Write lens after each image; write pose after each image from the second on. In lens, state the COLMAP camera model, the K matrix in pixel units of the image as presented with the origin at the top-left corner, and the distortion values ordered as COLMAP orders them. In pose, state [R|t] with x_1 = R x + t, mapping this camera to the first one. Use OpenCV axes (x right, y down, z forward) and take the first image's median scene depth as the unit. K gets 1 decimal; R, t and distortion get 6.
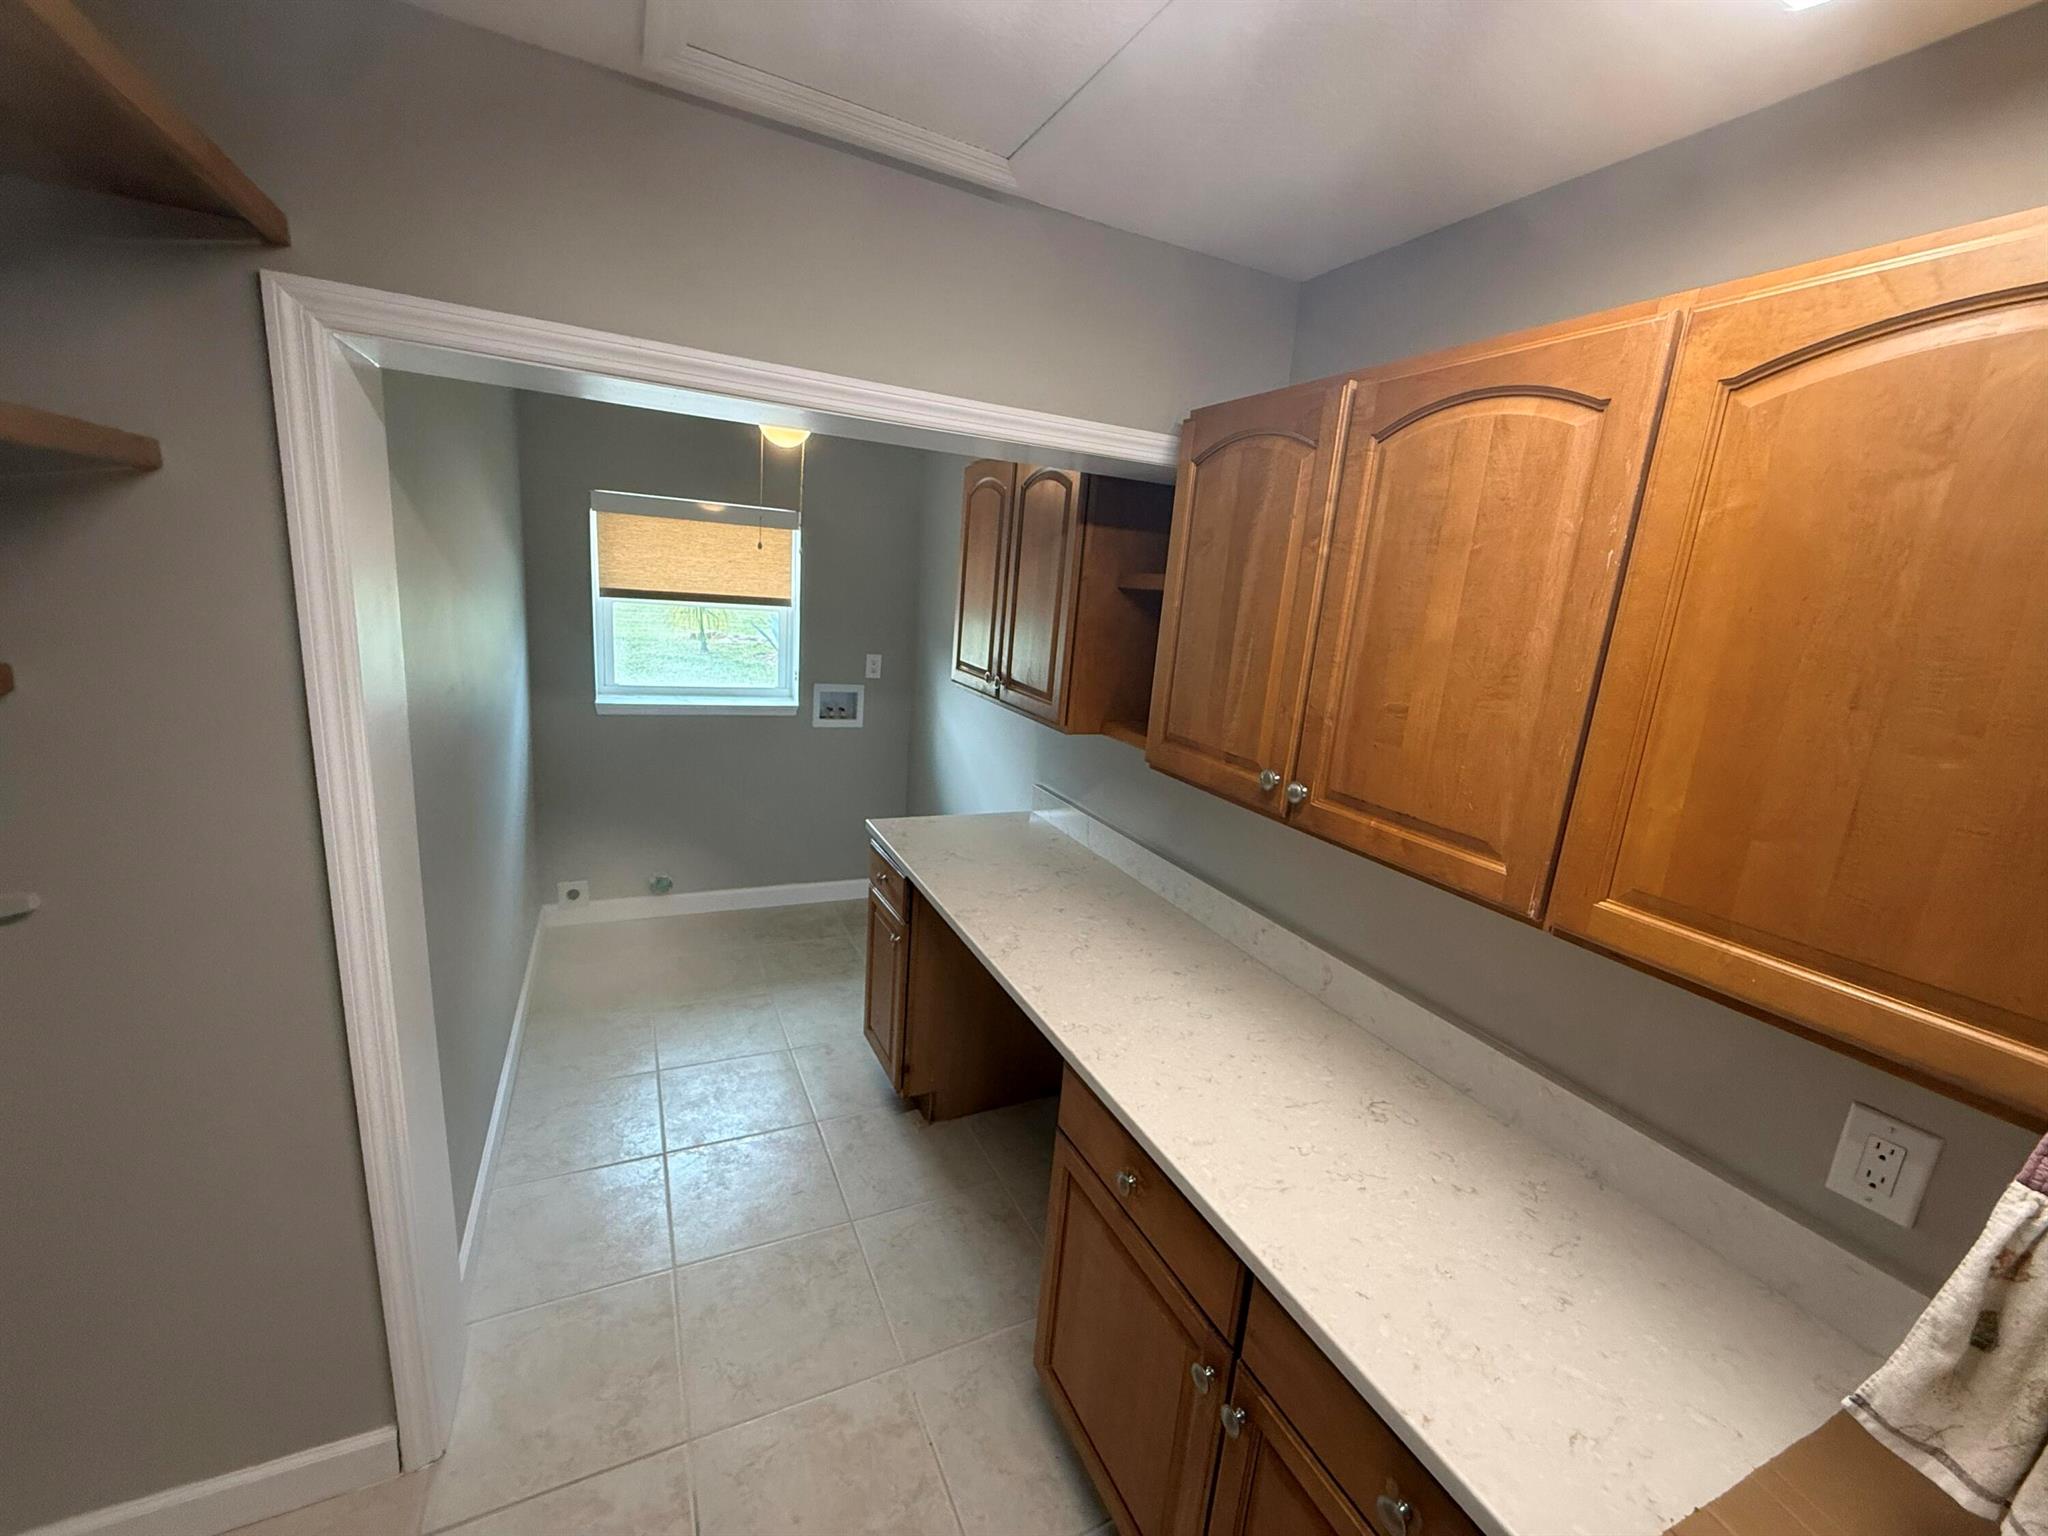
lens RADIAL K [[814.8, 0, 1020.0], [0, 814.8, 767.6], [0, 0, 1]] dist [-0.002521, -0.000057]
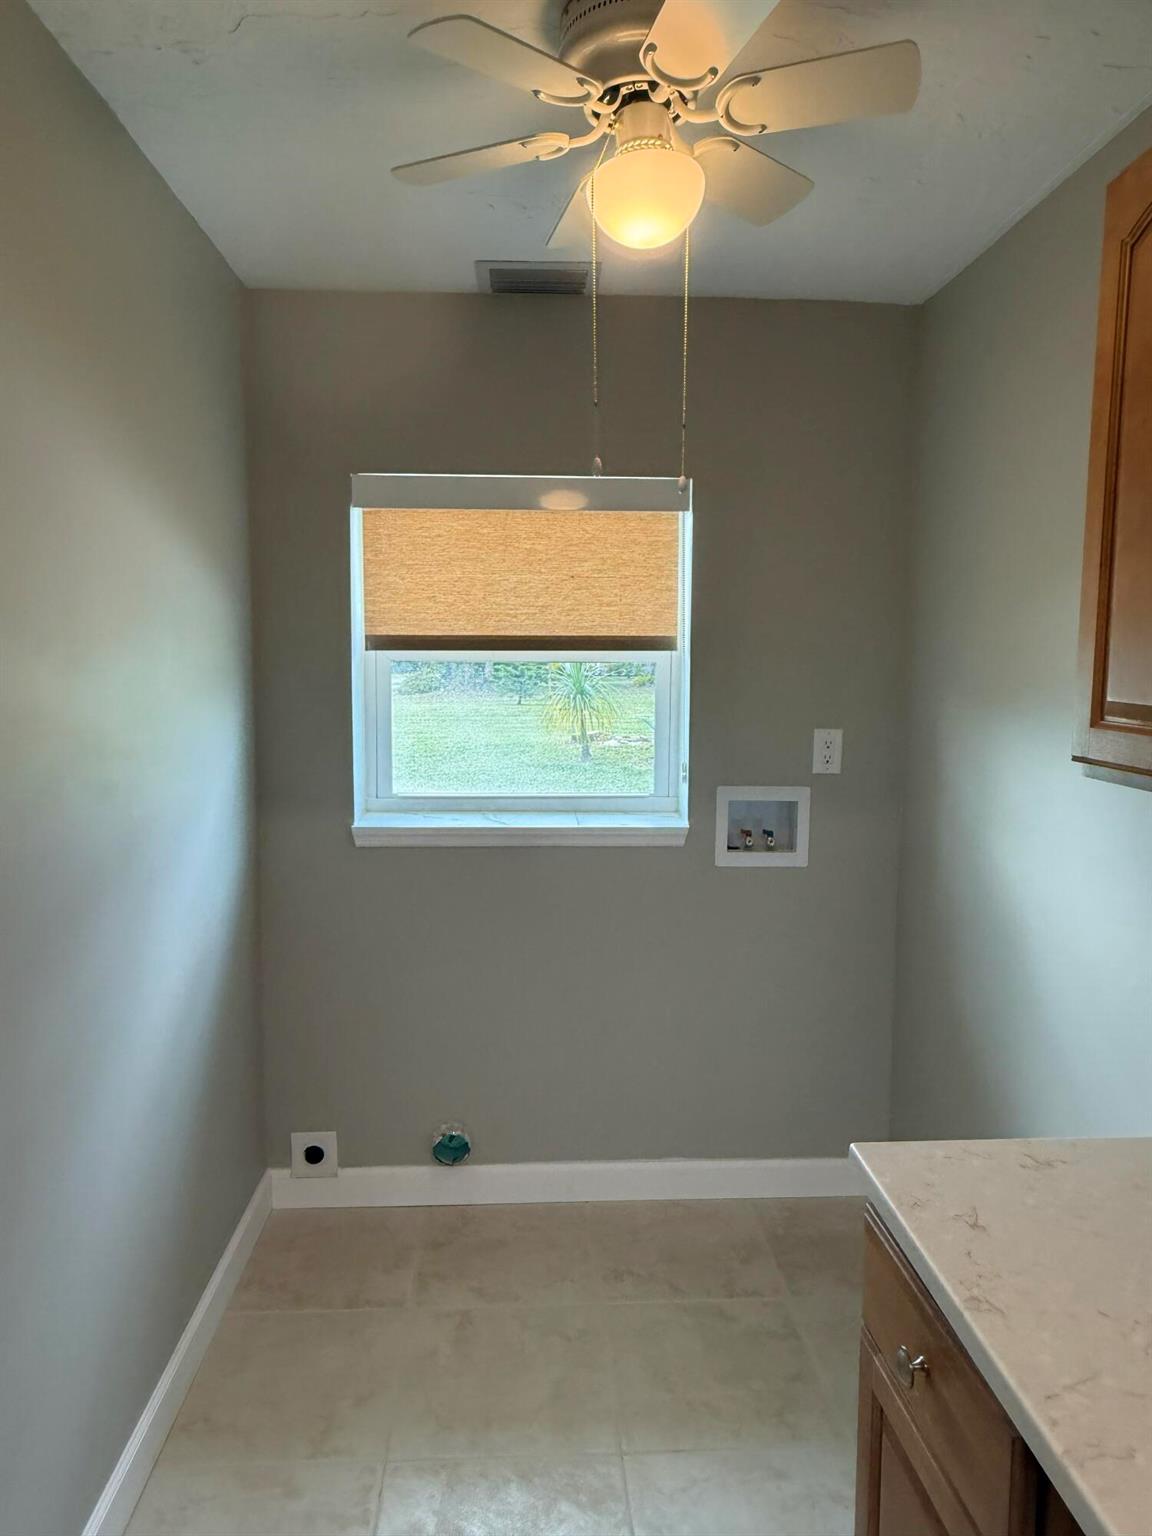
lens RADIAL K [[992.4, 0, 576.0], [0, 992.4, 768.0], [0, 0, 1]] dist [-0.000506, 0.000140]
pose [[0.922585, -0.034258, -0.384271, -0.087319], [-0.016440, 0.991654, -0.127876, -0.030061], [0.385444, 0.124294, 0.914322, 0.367776]]
